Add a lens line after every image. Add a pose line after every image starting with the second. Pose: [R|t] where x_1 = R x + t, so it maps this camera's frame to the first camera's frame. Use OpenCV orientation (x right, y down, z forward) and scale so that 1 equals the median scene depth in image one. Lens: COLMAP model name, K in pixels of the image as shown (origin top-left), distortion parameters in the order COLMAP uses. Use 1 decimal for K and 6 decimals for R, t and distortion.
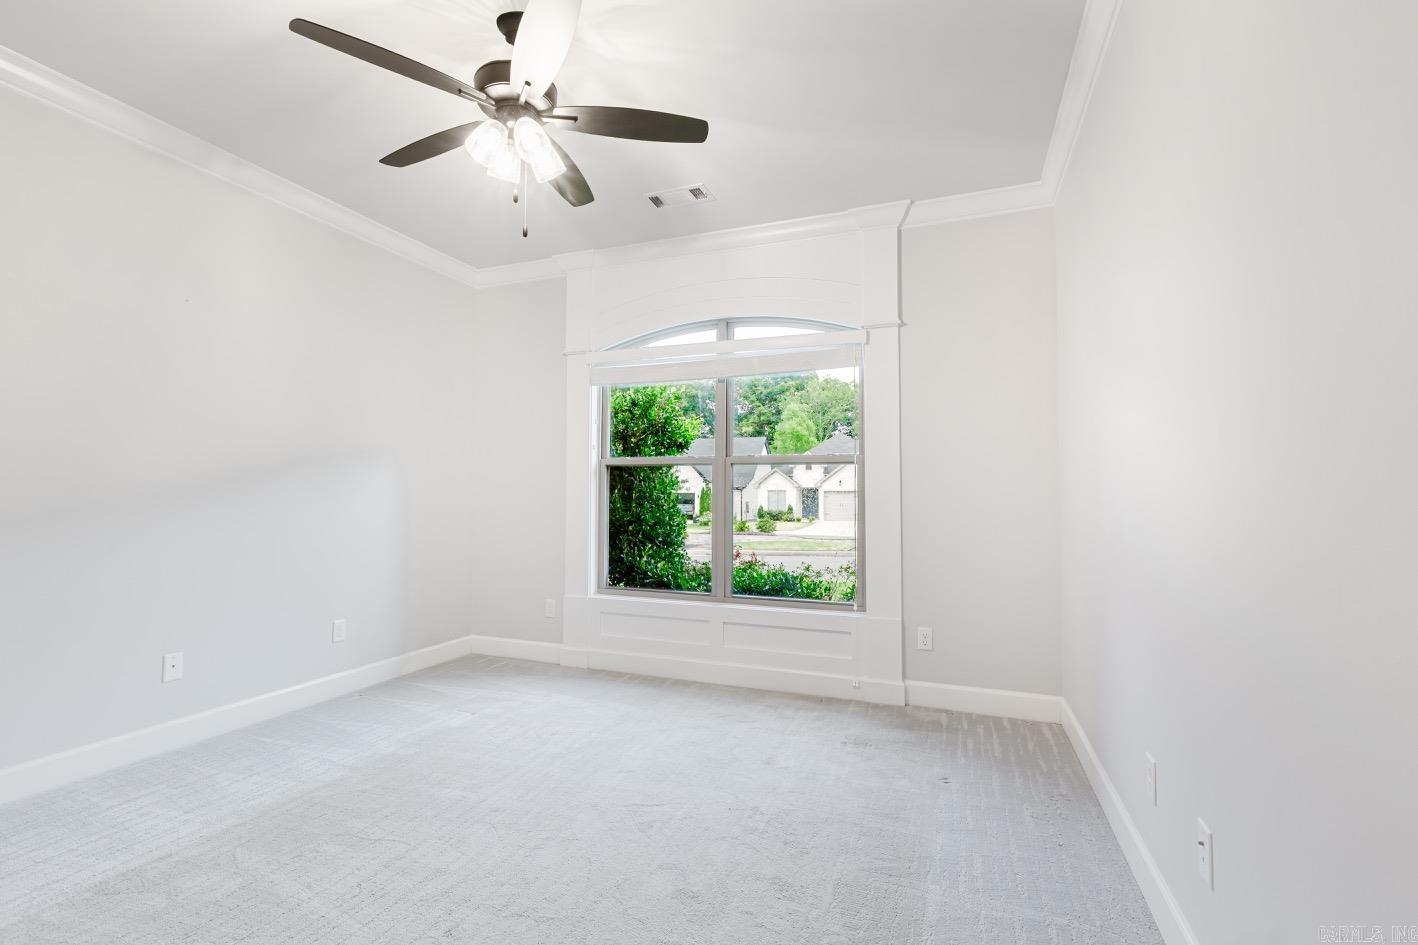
lens RADIAL K [[638.2, 0, 702.2], [0, 638.2, 473.9], [0, 0, 1]] dist [0.001117, -0.000949]
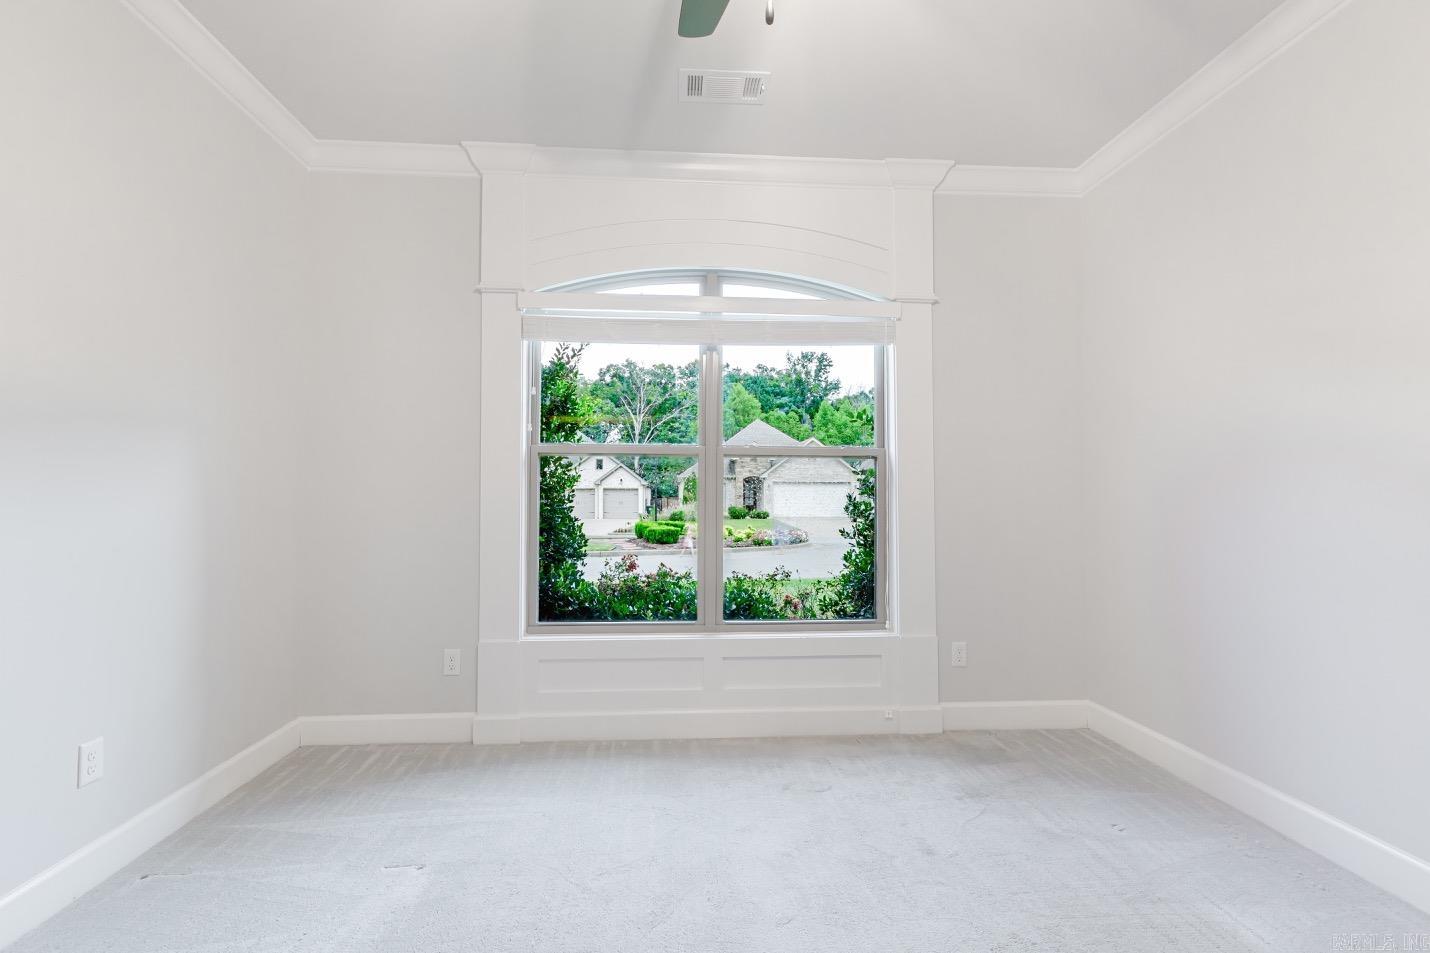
lens RADIAL K [[643.6, 0, 715.4], [0, 643.6, 475.6], [0, 0, 1]] dist [0.001117, -0.000949]
pose [[0.903680, 0.008753, 0.428119, -0.311403], [-0.011924, 0.999918, 0.004725, 0.006321], [-0.428042, -0.009375, 0.903710, 0.293301]]
